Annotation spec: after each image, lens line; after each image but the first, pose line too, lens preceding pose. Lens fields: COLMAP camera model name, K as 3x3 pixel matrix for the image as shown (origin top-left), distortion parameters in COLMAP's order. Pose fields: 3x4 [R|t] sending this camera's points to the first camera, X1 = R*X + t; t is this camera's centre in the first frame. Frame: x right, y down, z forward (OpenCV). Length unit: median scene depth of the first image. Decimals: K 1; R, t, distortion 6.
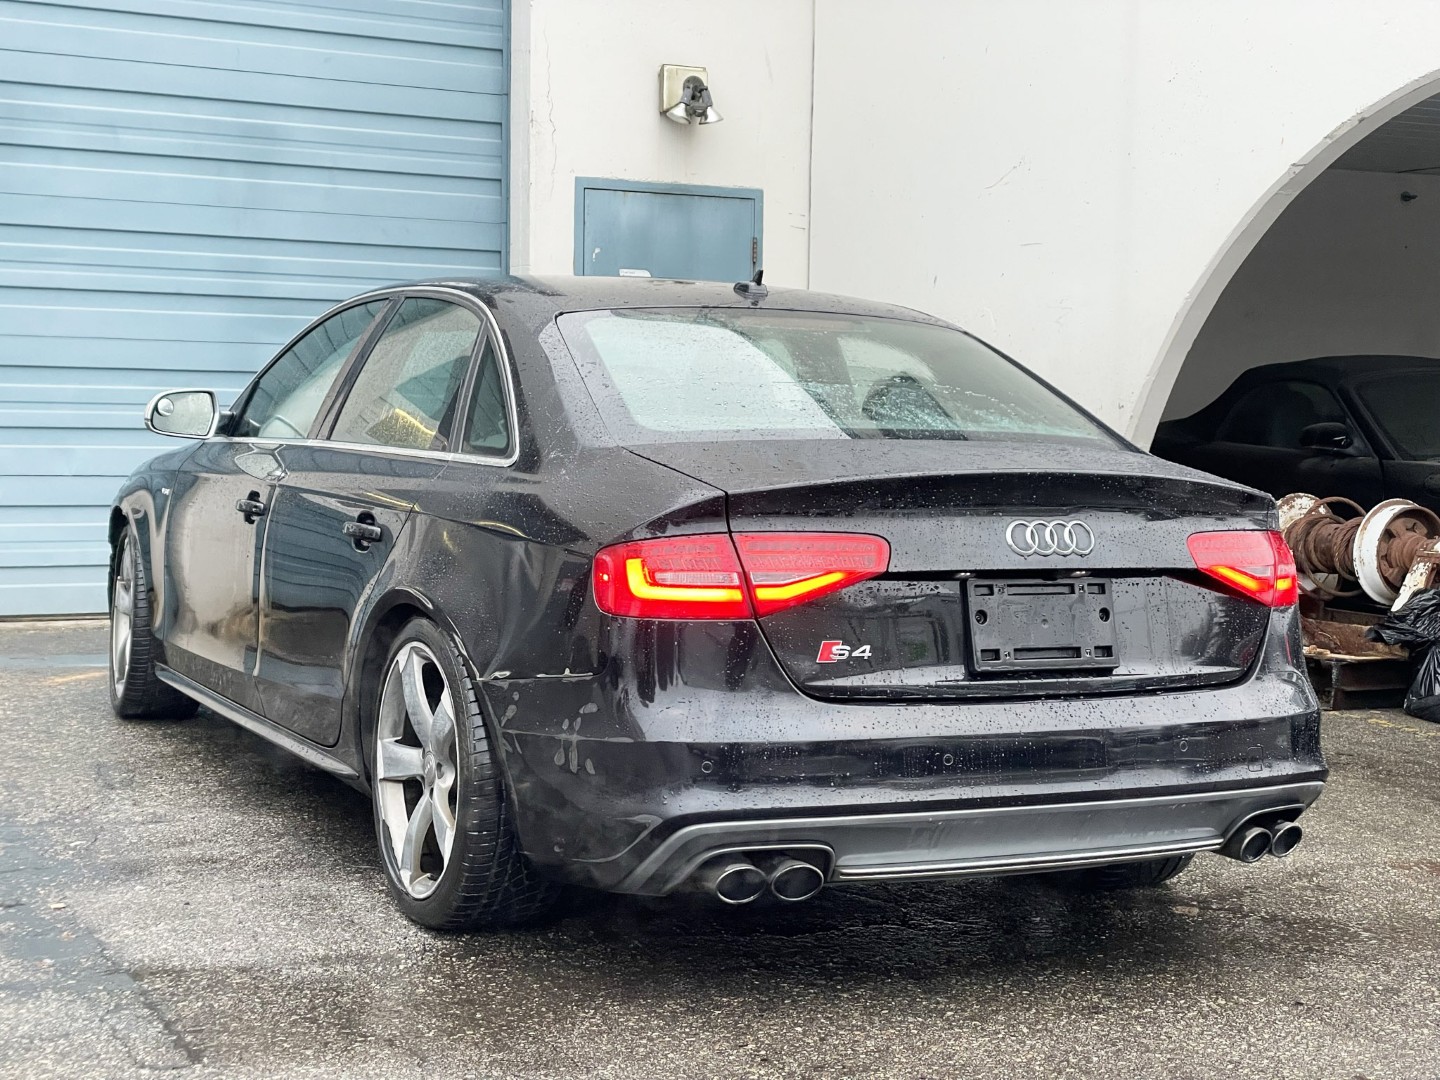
lens RADIAL K [[2158.5, 0, 689.4], [0, 2158.5, 539.3], [0, 0, 1]] dist [0.128351, -0.055737]
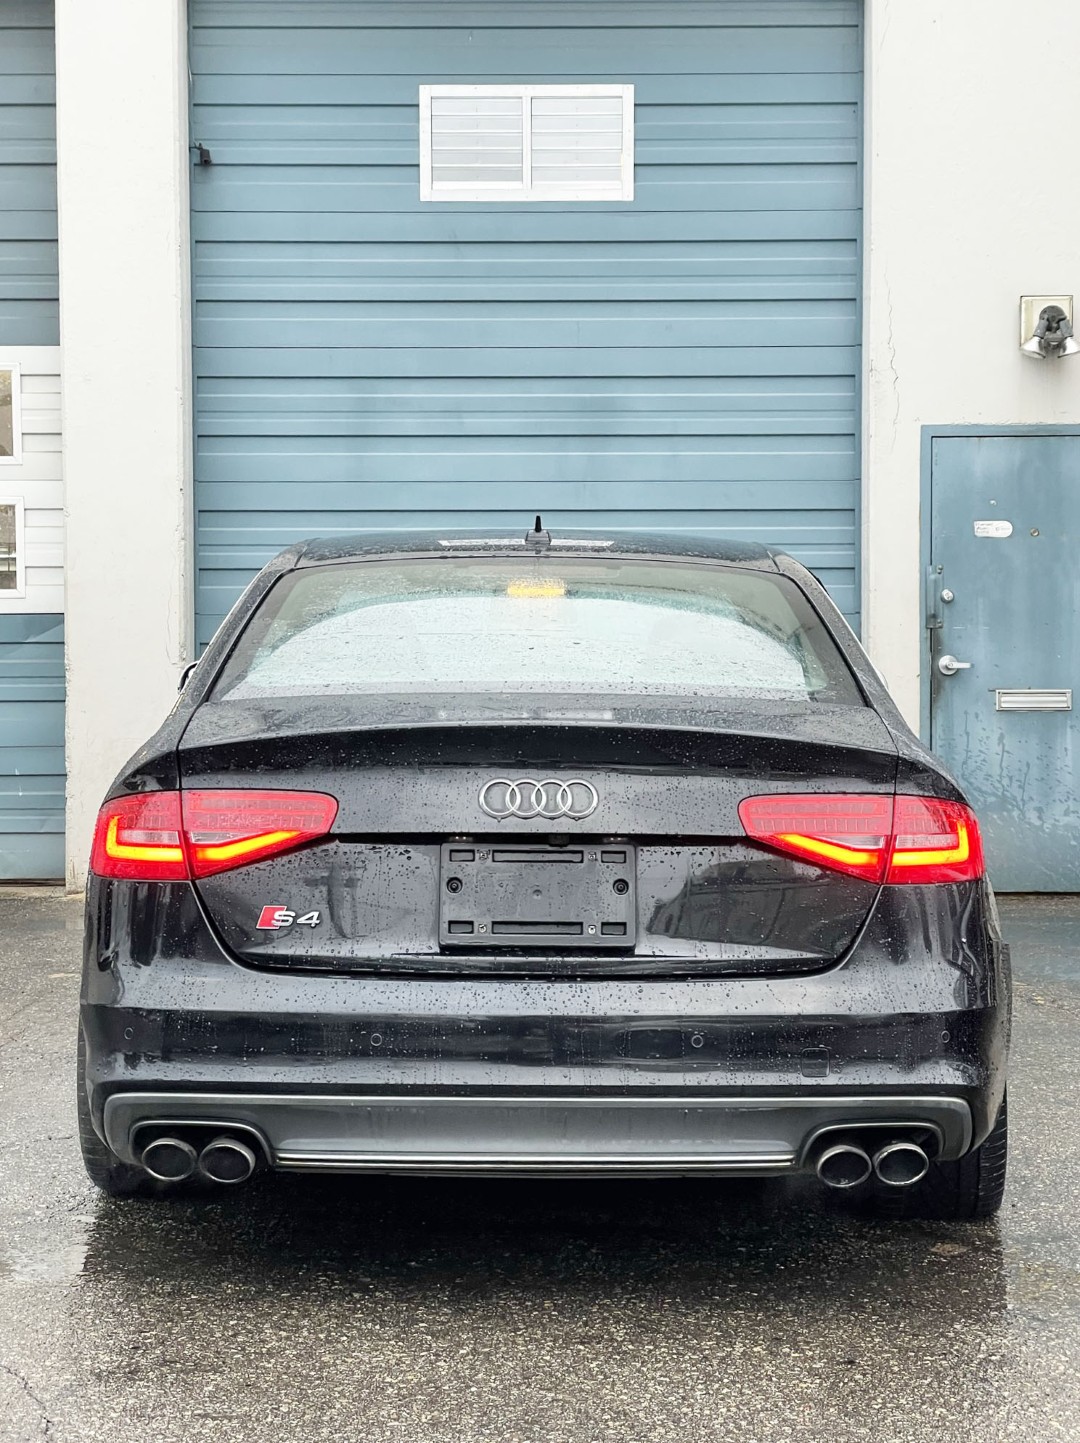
lens RADIAL K [[2221.0, 0, 512.6], [0, 2221.0, 719.8], [0, 0, 1]] dist [0.138601, -0.058453]
pose [[0.893464, -0.008729, -0.449049, 0.548248], [-0.011568, 0.999032, -0.042437, 0.005748], [0.448985, 0.043110, 0.892499, 0.167047]]
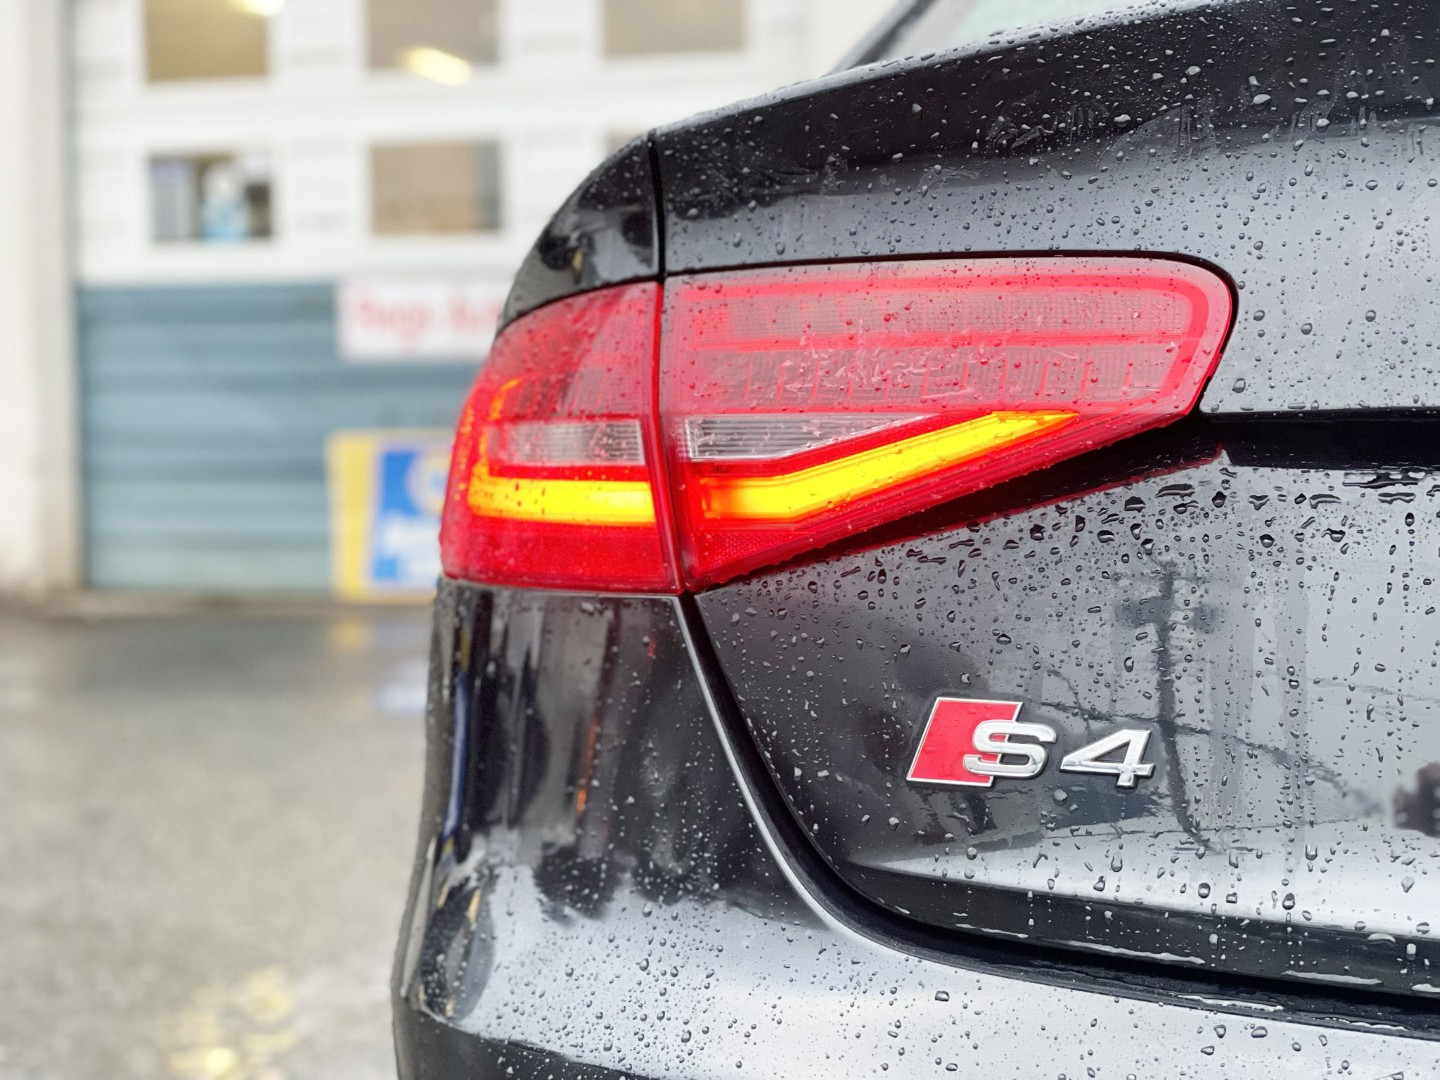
lens RADIAL K [[2153.5, 0, 720.5], [0, 2153.5, 551.6], [0, 0, 1]] dist [0.103852, -0.182335]
pose [[0.735898, 0.024910, -0.676634, 0.193491], [-0.027803, 0.999592, 0.006562, 0.027457], [0.676521, 0.013984, 0.736290, 0.740611]]
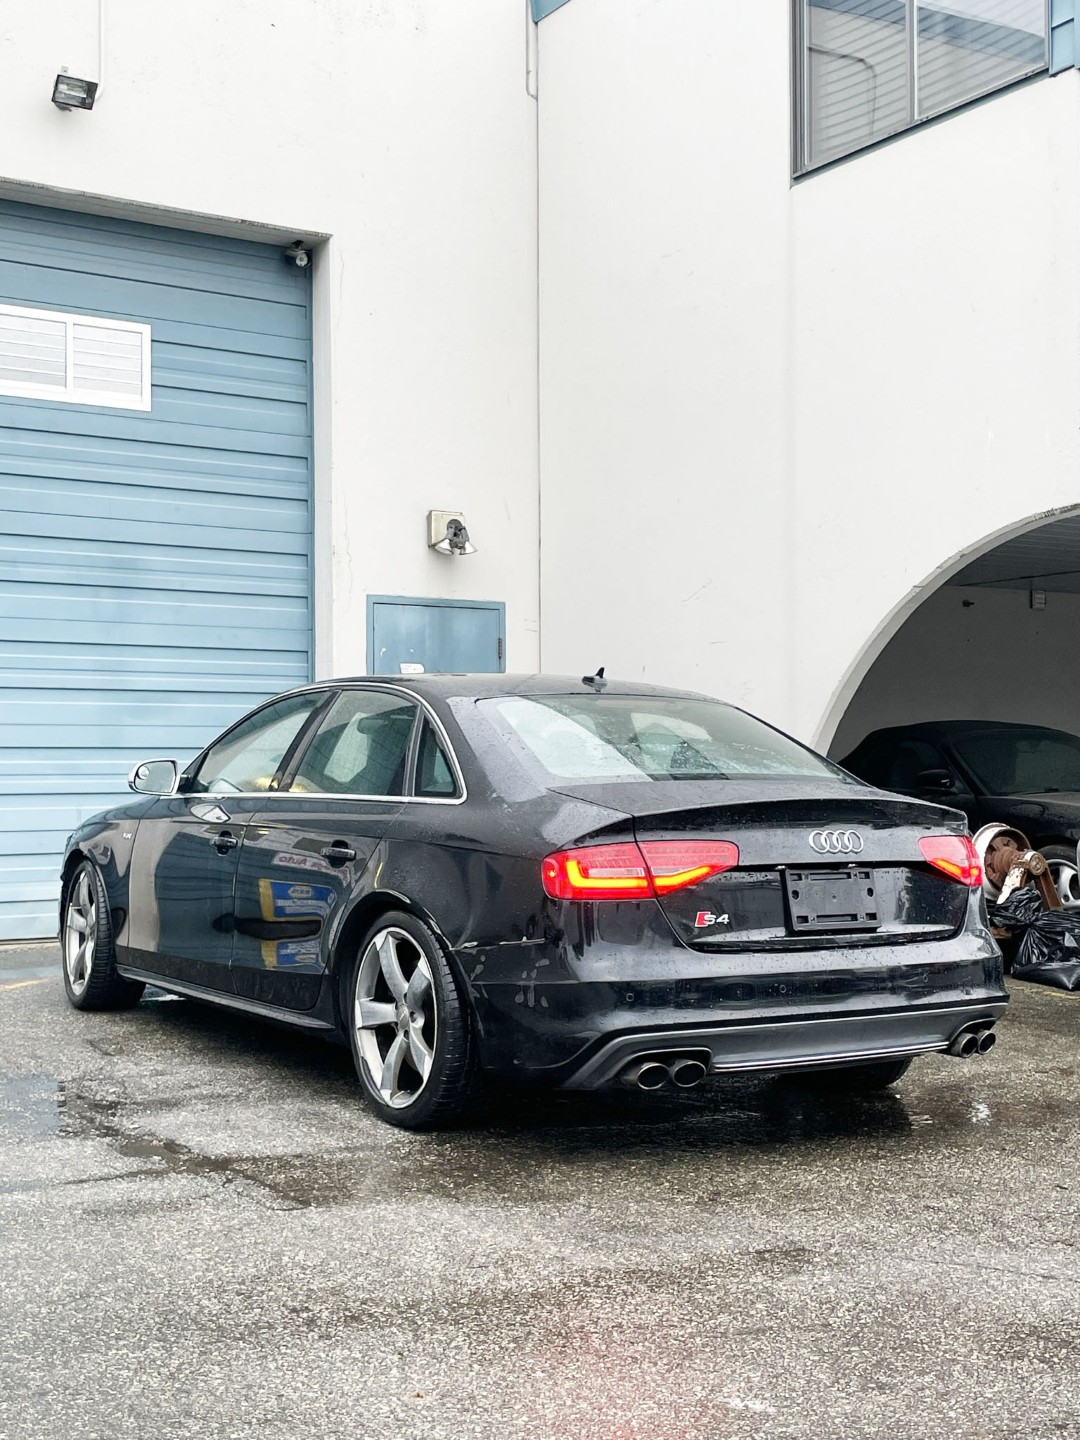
lens RADIAL K [[1820.8, 0, 540.0], [0, 1820.8, 720.0], [0, 0, 1]] dist [0.108455, 0.007364]
pose [[0.994000, -0.017449, 0.107982, -0.170505], [0.026971, 0.995812, -0.087357, 0.019979], [-0.106005, 0.089745, 0.990307, -0.247528]]
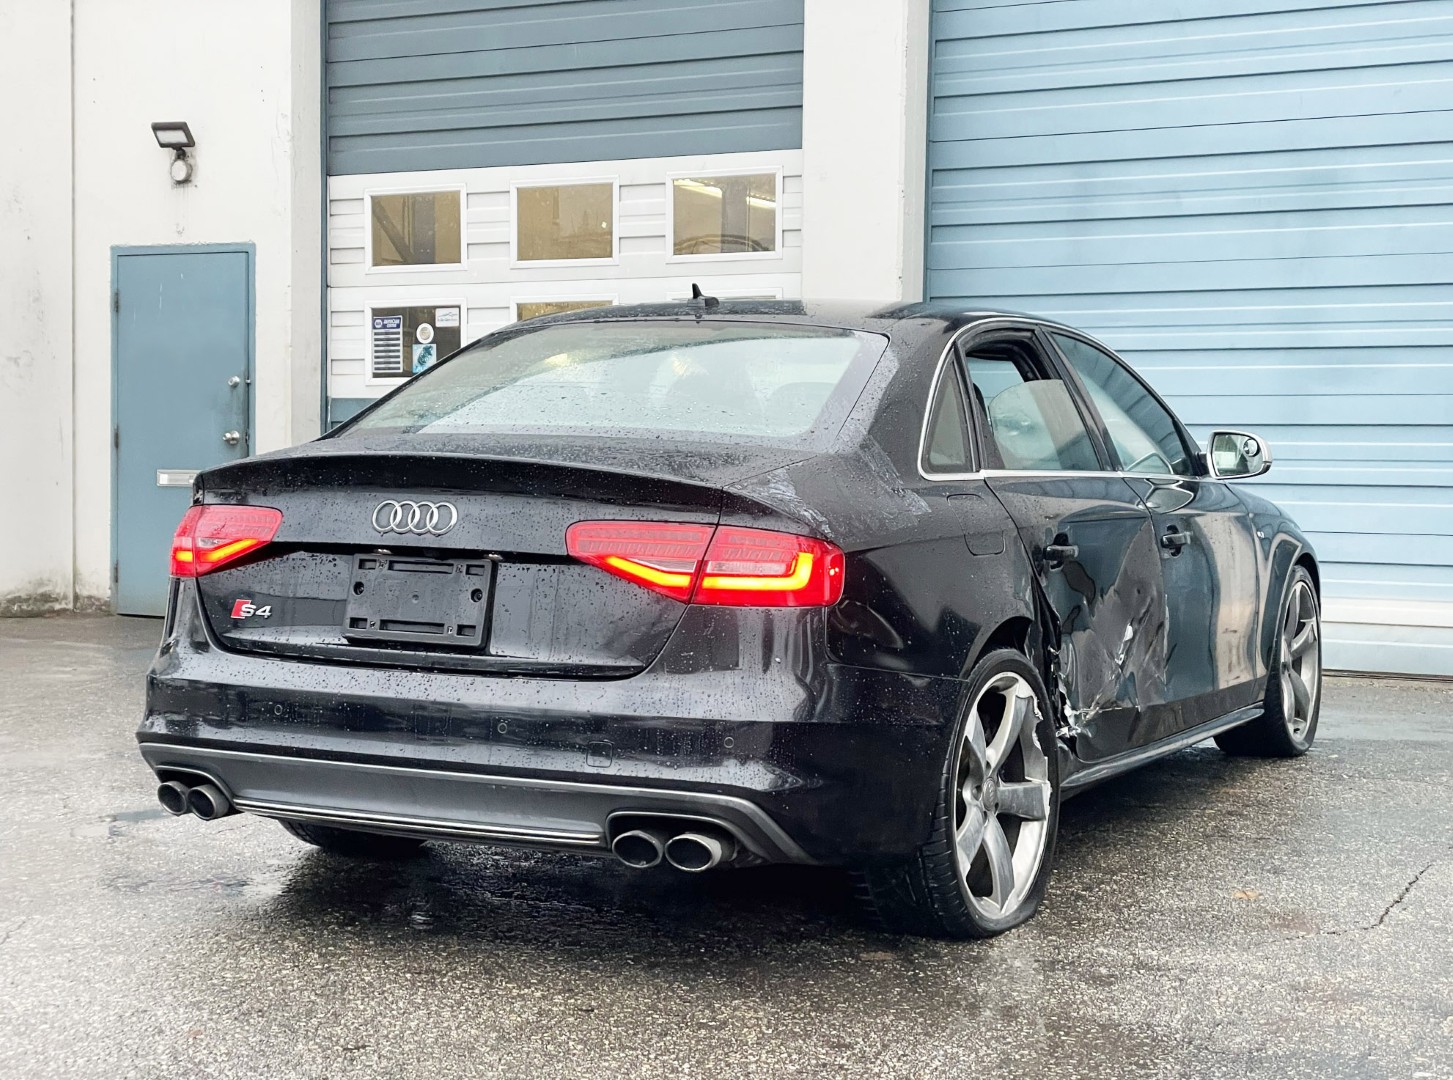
lens RADIAL K [[2241.3, 0, 726.6], [0, 2241.3, 542.6], [0, 0, 1]] dist [0.022852, 1.157902]
pose [[0.606192, 0.020006, -0.795066, 1.087288], [-0.056557, 0.998237, -0.018003, 0.021804], [0.793305, 0.055880, 0.606255, 0.439698]]
